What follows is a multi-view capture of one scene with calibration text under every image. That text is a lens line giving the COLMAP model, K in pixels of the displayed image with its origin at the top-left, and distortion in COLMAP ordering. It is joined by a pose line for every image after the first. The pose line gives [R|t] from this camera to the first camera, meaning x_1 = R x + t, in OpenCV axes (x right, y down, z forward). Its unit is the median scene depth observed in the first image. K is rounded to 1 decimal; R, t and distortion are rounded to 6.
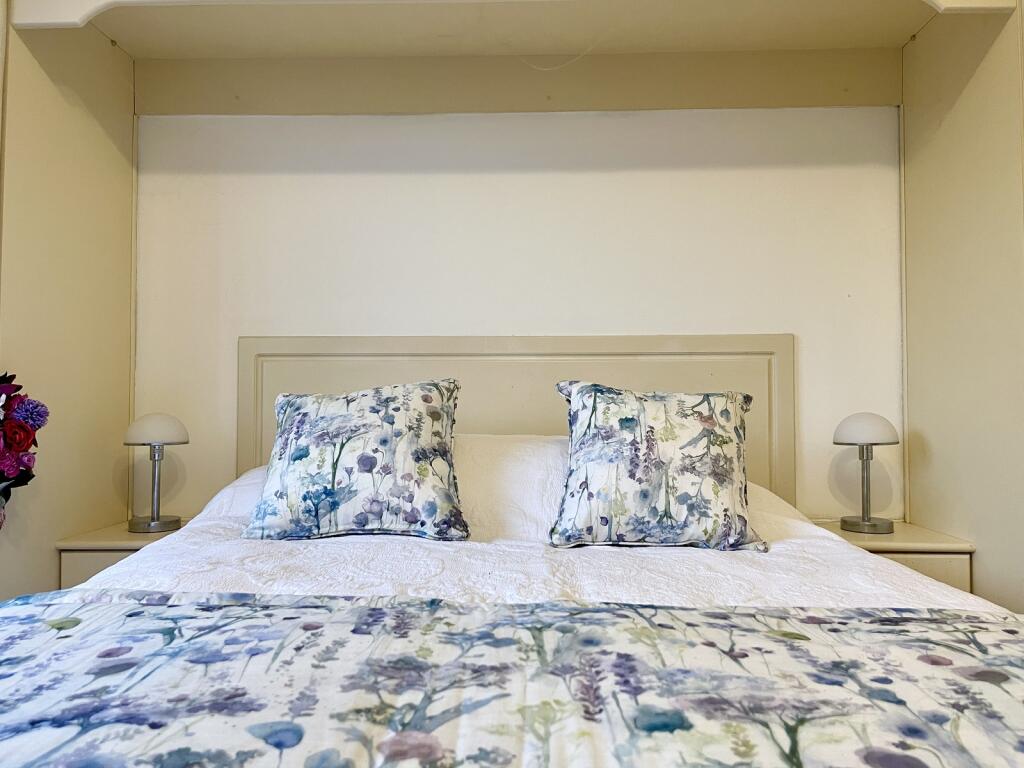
lens RADIAL K [[774.0, 0, 513.9], [0, 774.0, 379.7], [0, 0, 1]] dist [0.053229, -0.067843]
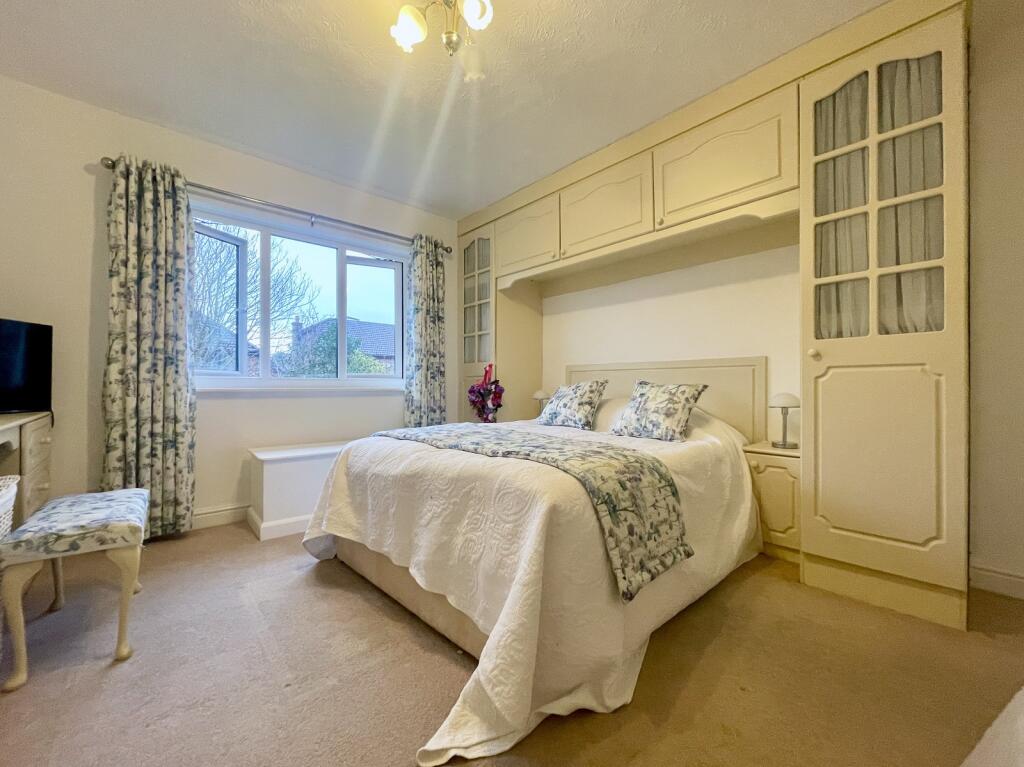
lens RADIAL K [[413.5, 0, 509.7], [0, 413.5, 384.5], [0, 0, 1]] dist [-0.003382, 0.000324]
pose [[0.688560, 0.000670, -0.725179, 0.954566], [0.019393, 0.999625, 0.019338, -0.022984], [0.724920, -0.027379, 0.688289, -0.413750]]
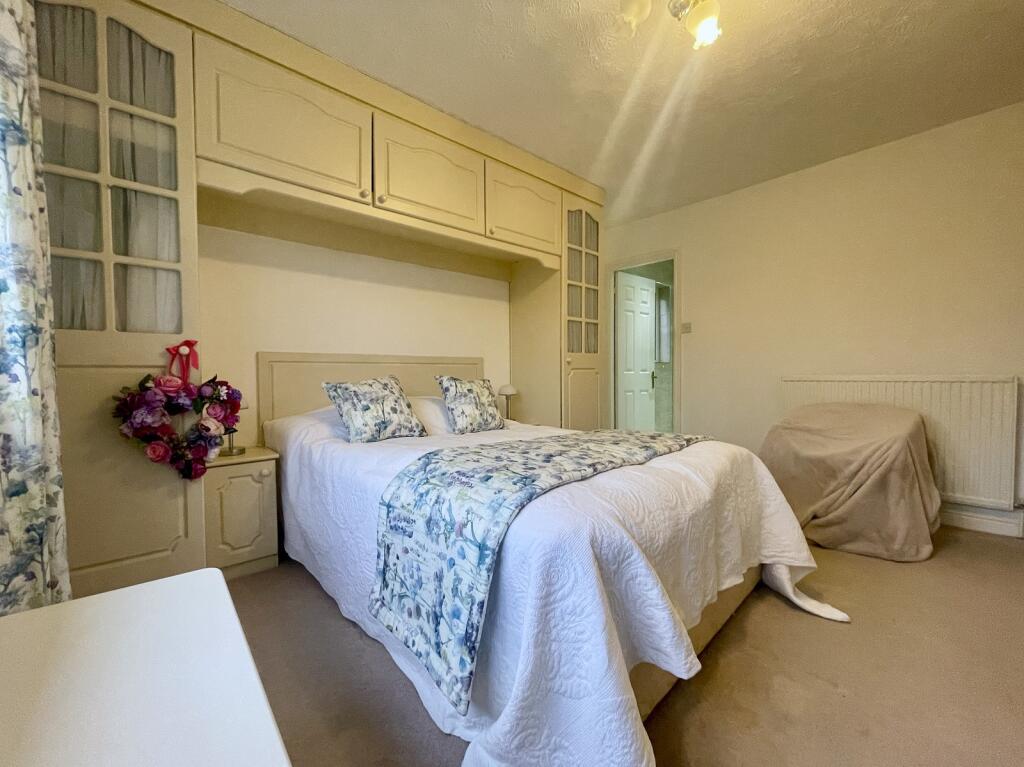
lens RADIAL K [[413.5, 0, 509.7], [0, 413.5, 384.5], [0, 0, 1]] dist [-0.003382, 0.000324]
pose [[0.725107, -0.020795, 0.688322, -0.842701], [-0.013745, 0.998908, 0.044657, -0.040353], [-0.688499, -0.041842, 0.724029, -0.228699]]
